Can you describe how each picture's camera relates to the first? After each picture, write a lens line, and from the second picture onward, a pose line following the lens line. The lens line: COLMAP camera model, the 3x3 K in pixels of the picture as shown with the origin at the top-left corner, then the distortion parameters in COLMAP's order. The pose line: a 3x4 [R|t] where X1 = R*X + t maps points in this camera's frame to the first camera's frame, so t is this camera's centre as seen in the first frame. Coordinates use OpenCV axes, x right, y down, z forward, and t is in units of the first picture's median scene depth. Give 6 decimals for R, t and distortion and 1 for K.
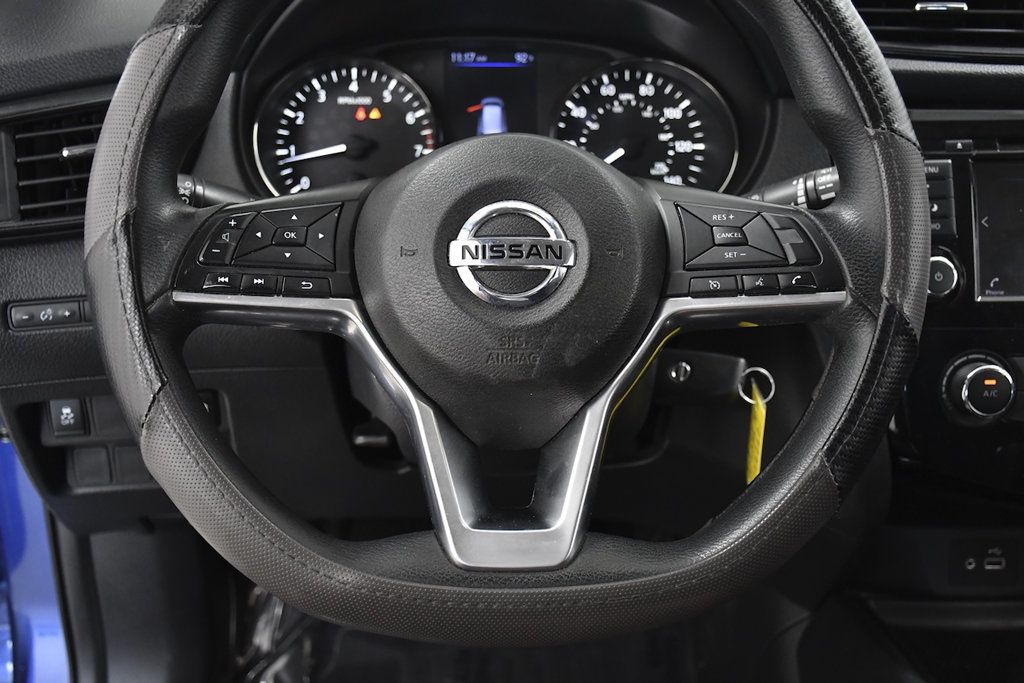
lens RADIAL K [[1084.1, 0, 512.0], [0, 1084.1, 341.5], [0, 0, 1]] dist [-0.056768, 0.221953]
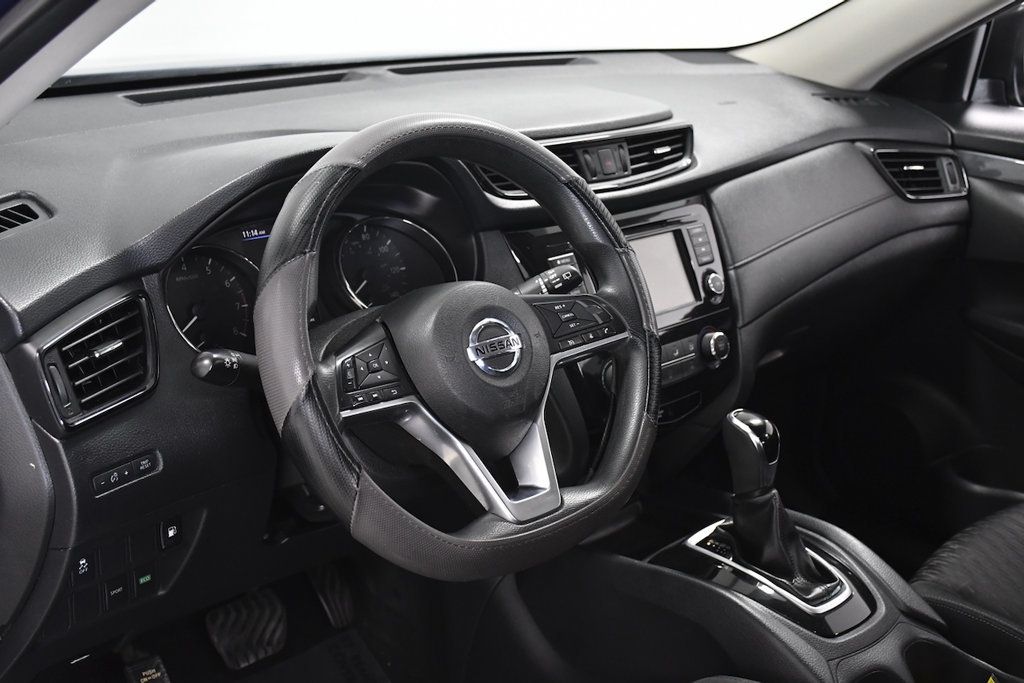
lens RADIAL K [[1249.9, 0, 512.0], [0, 1249.9, 341.5], [0, 0, 1]] dist [0.073942, 0.012151]
pose [[0.761057, -0.201611, 0.616560, -0.942528], [0.247609, 0.968796, 0.011150, -0.079361], [-0.599568, 0.144180, 0.787229, -0.499398]]
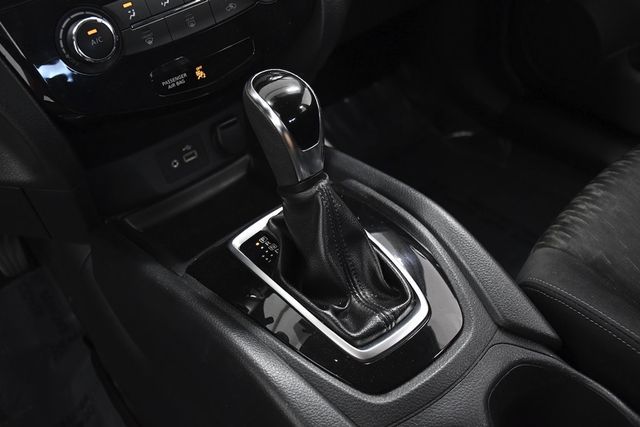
lens RADIAL K [[677.6, 0, 320.0], [0, 677.6, 213.5], [0, 0, 1]] dist [-0.056768, 0.221953]
pose [[0.800486, -0.452932, 0.392525, 0.256131], [0.343858, 0.883469, 0.318191, 0.063679], [-0.490902, -0.119735, 0.862948, 0.199249]]
